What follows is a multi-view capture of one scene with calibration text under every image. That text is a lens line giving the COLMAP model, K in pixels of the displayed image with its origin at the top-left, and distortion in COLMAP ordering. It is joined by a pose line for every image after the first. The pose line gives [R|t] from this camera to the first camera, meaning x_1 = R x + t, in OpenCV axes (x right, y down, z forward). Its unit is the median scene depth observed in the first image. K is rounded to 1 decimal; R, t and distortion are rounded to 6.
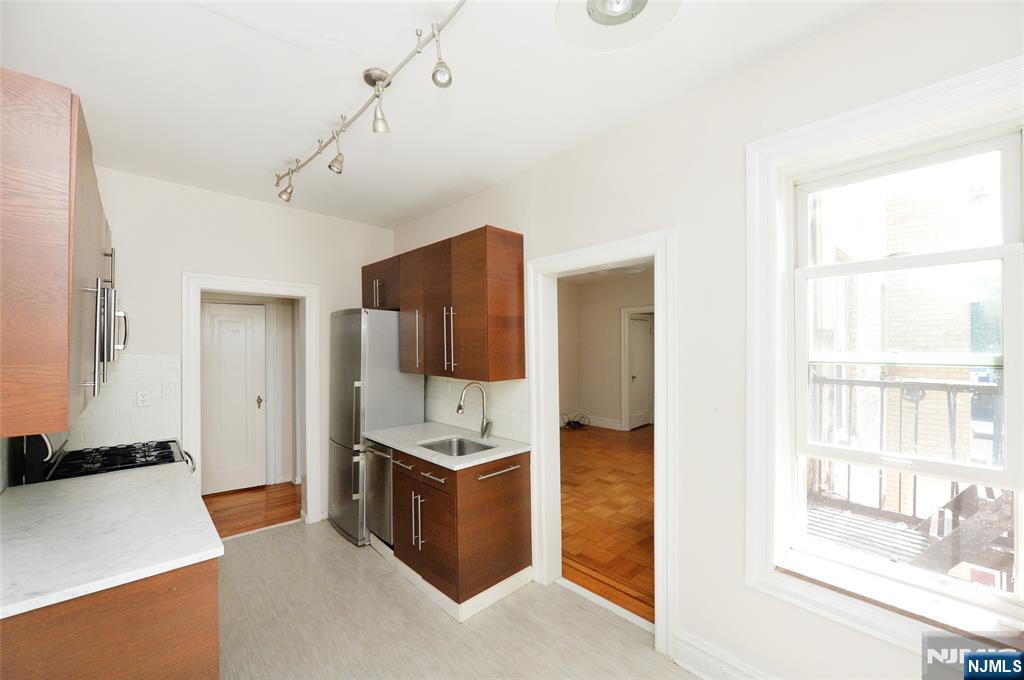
lens RADIAL K [[409.4, 0, 512.0], [0, 409.4, 340.0], [0, 0, 1]] dist [-0.000476, -0.000020]
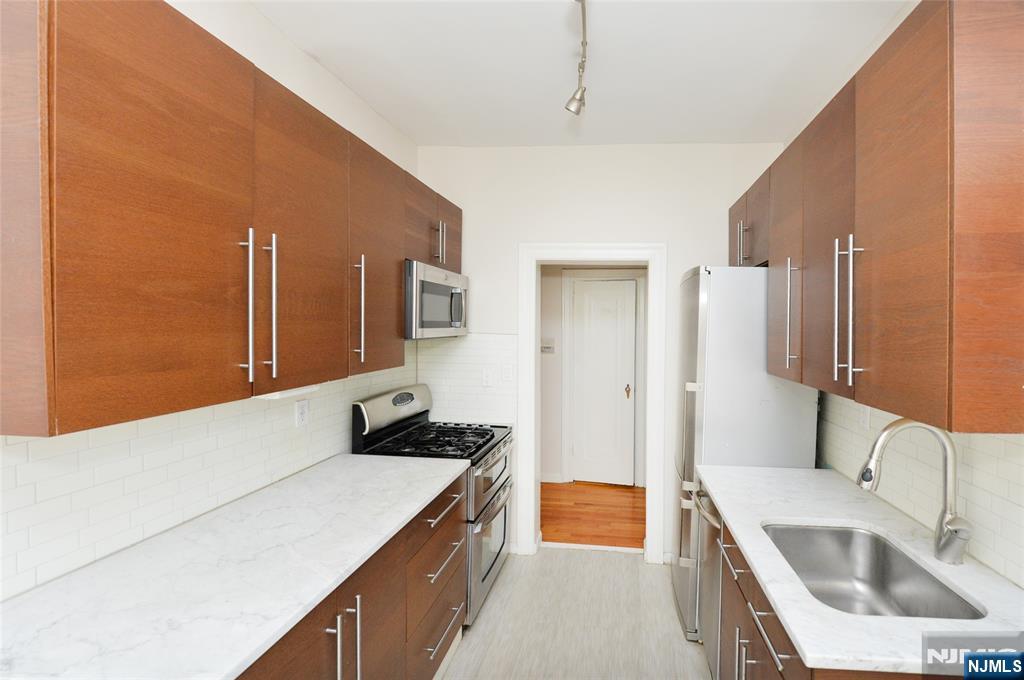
lens RADIAL K [[428.9, 0, 581.5], [0, 428.9, 338.1], [0, 0, 1]] dist [-0.009831, 0.000018]
pose [[0.666778, 0.026153, -0.744797, -0.000985], [-0.004728, 0.999512, 0.030864, 0.014355], [0.745241, -0.017058, 0.666577, 0.487238]]
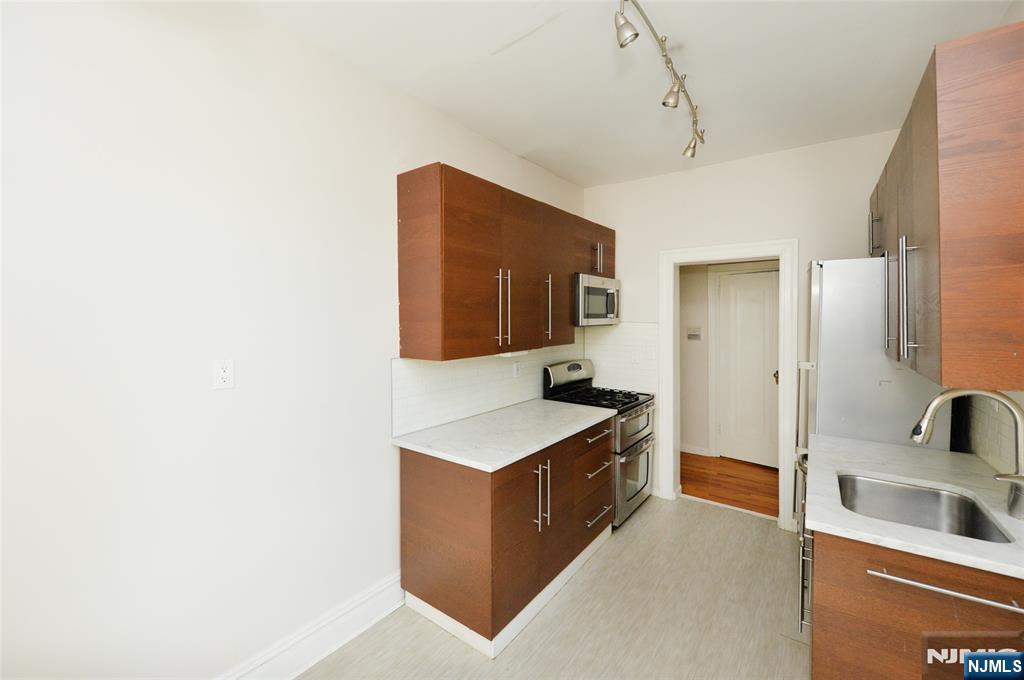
lens RADIAL K [[409.8, 0, 517.4], [0, 409.8, 326.3], [0, 0, 1]] dist [-0.000845, -0.000073]
pose [[0.183763, 0.016992, -0.982824, 0.273550], [0.012506, 0.999729, 0.019622, 0.018569], [0.982891, -0.015897, 0.183501, 0.407905]]
